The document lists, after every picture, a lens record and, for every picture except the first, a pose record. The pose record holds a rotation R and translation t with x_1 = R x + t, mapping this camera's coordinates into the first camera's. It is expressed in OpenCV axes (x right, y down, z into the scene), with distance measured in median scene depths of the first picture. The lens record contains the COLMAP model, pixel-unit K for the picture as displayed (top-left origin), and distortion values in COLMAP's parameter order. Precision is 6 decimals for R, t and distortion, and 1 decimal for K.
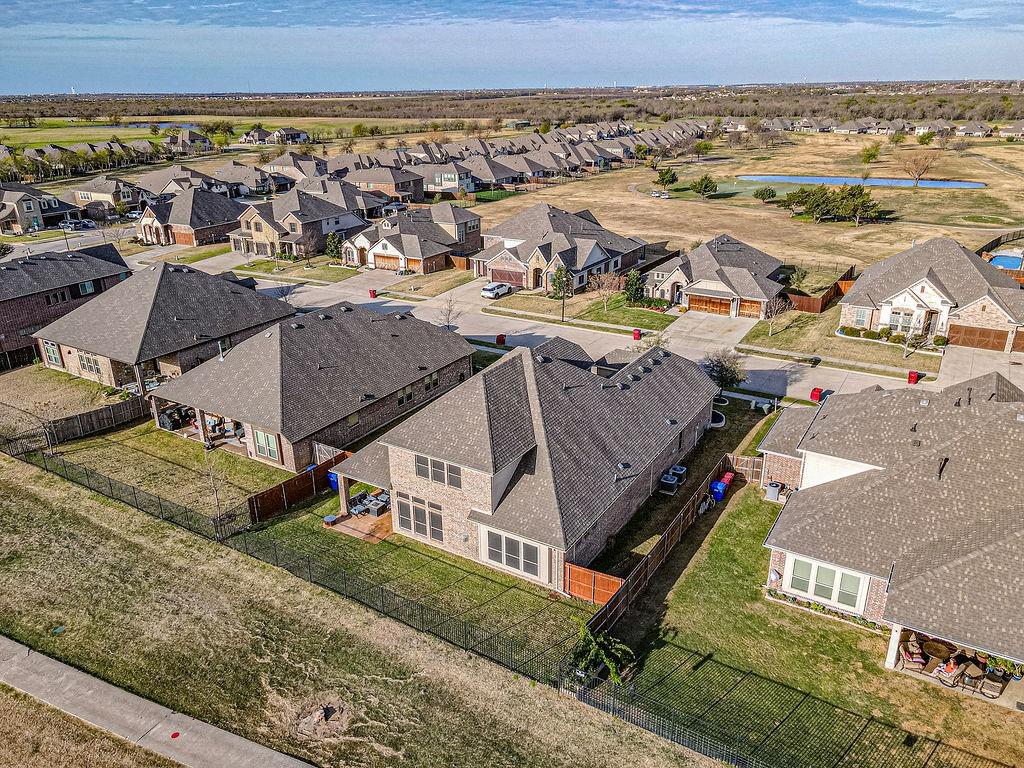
lens RADIAL K [[746.8, 0, 508.4], [0, 746.8, 383.3], [0, 0, 1]] dist [0.003640, 0.031923]
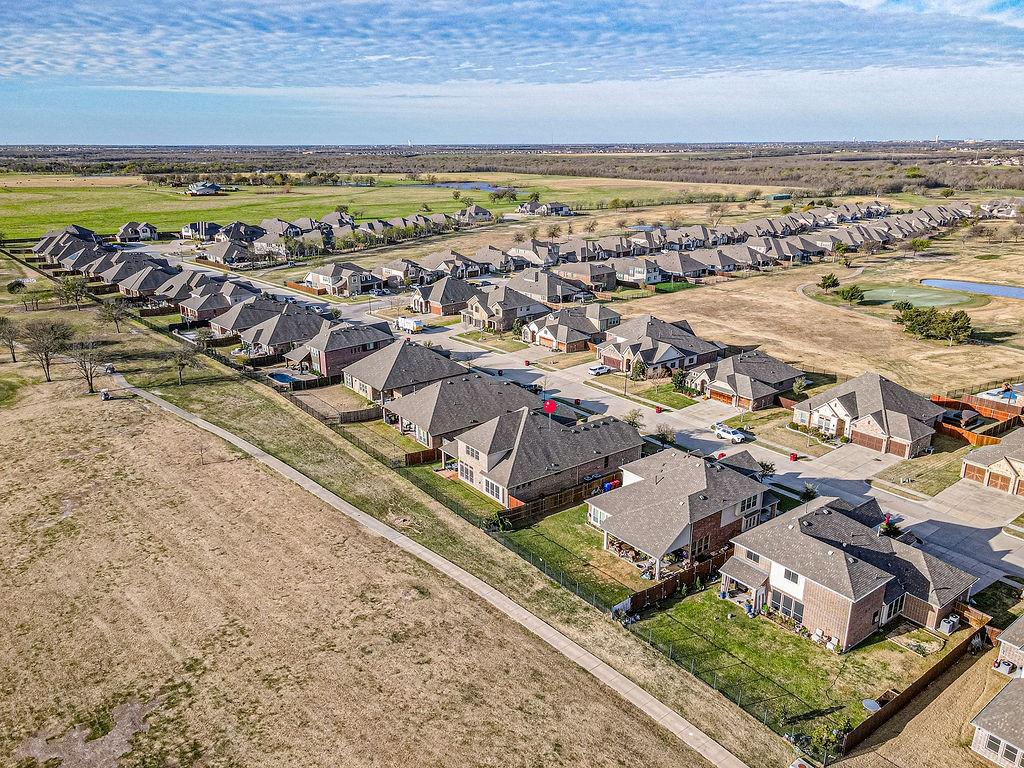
lens RADIAL K [[746.8, 0, 508.4], [0, 746.8, 383.3], [0, 0, 1]] dist [0.003640, 0.031923]
pose [[0.932460, 0.121618, -0.340187, 0.425746], [-0.141632, 0.989317, -0.034532, -0.020119], [0.332353, 0.080381, 0.939724, -0.662950]]
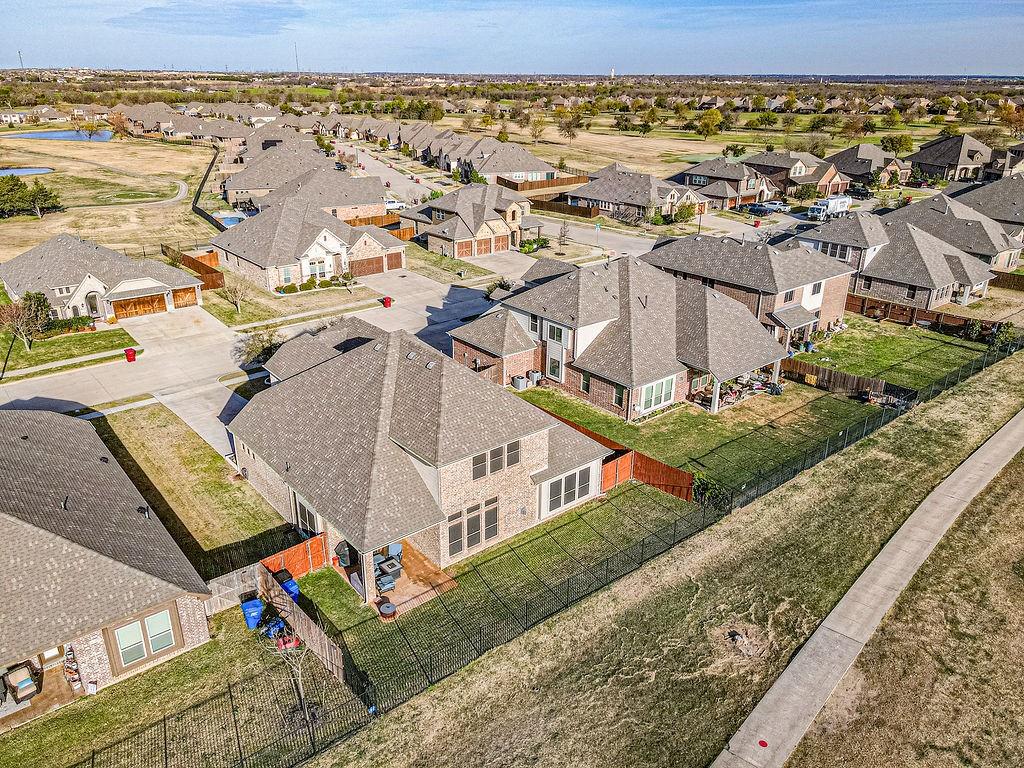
lens RADIAL K [[746.8, 0, 508.4], [0, 746.8, 383.3], [0, 0, 1]] dist [0.003640, 0.031923]
pose [[0.318391, -0.346620, 0.882316, -0.453280], [0.337447, 0.911227, 0.236207, -0.094443], [-0.885865, 0.222529, 0.407093, 0.306916]]
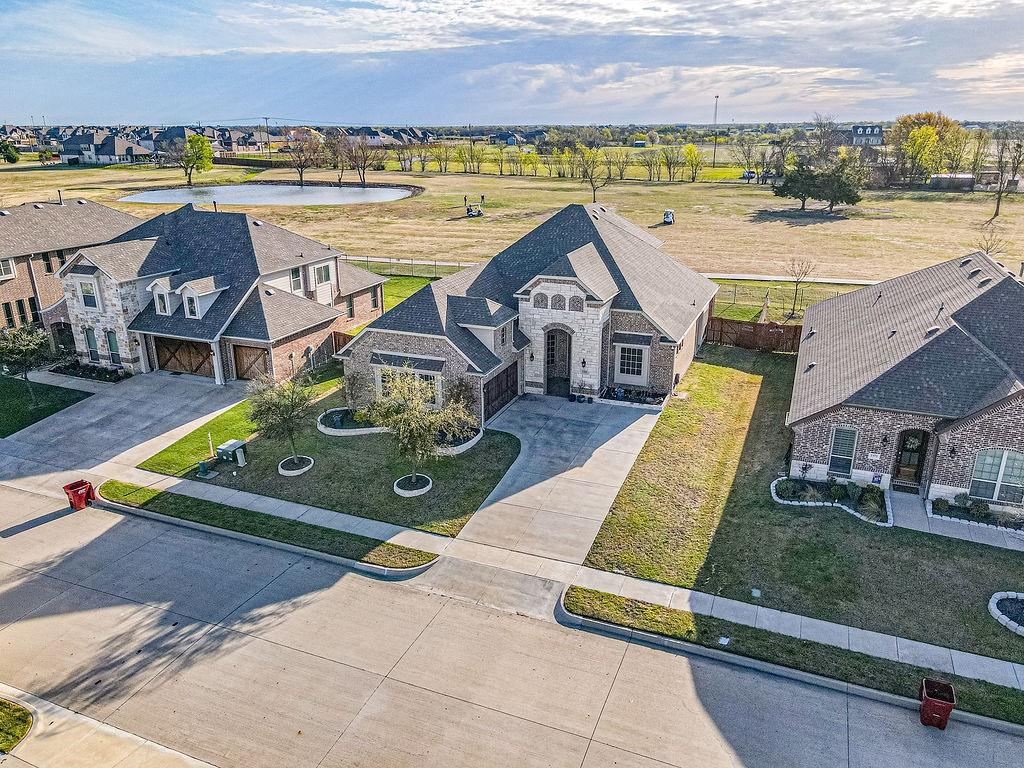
lens RADIAL K [[746.8, 0, 508.4], [0, 746.8, 383.3], [0, 0, 1]] dist [0.003640, 0.031923]
pose [[-0.986148, 0.073241, -0.148822, 0.164605], [-0.041415, 0.760087, 0.648500, -0.304599], [0.160615, 0.645681, -0.746525, 1.119077]]
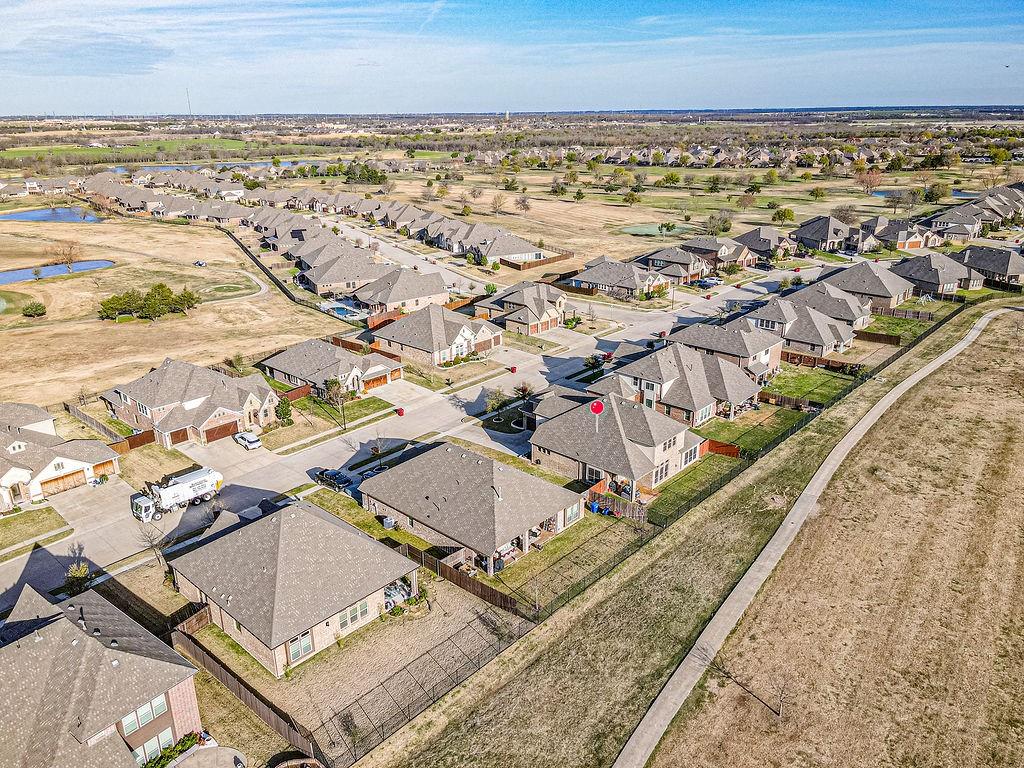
lens RADIAL K [[746.8, 0, 508.4], [0, 746.8, 383.3], [0, 0, 1]] dist [0.003640, 0.031923]
pose [[0.186234, -0.324531, 0.927360, -1.163537], [0.366092, 0.898823, 0.241025, -0.403124], [-0.911753, 0.294612, 0.286199, 0.386231]]
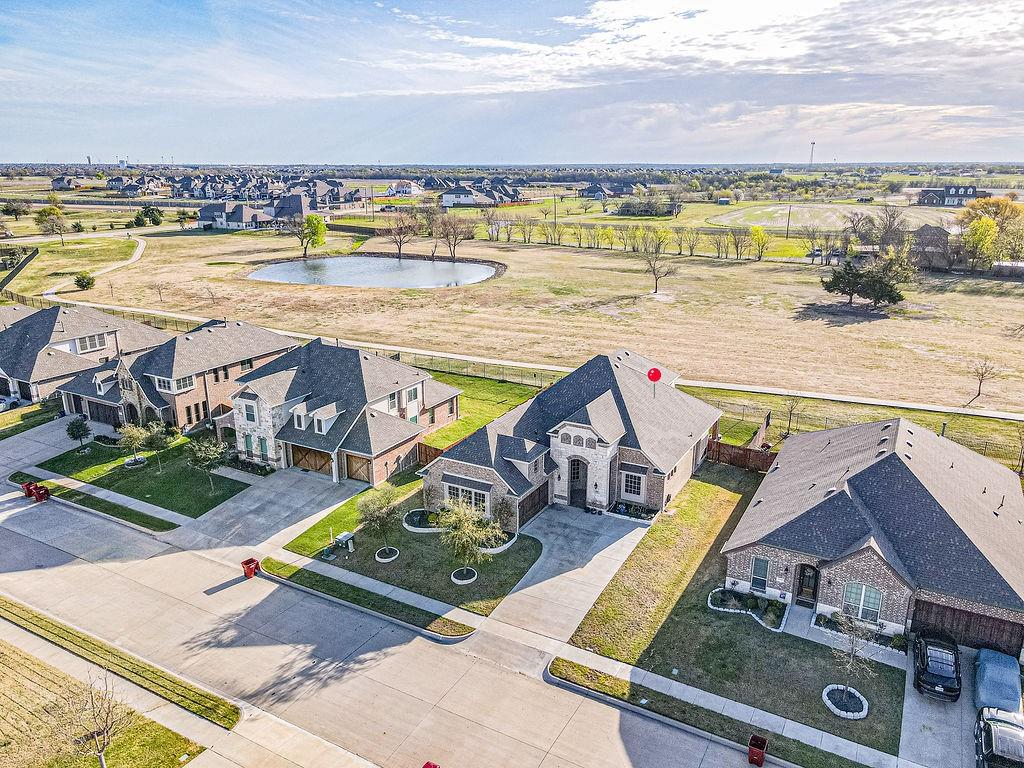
lens RADIAL K [[746.8, 0, 508.4], [0, 746.8, 383.3], [0, 0, 1]] dist [0.003640, 0.031923]
pose [[-0.998864, 0.028021, -0.038535, 0.142411], [-0.001666, 0.787745, 0.616000, -0.490093], [0.047616, 0.615364, -0.786803, 1.222924]]
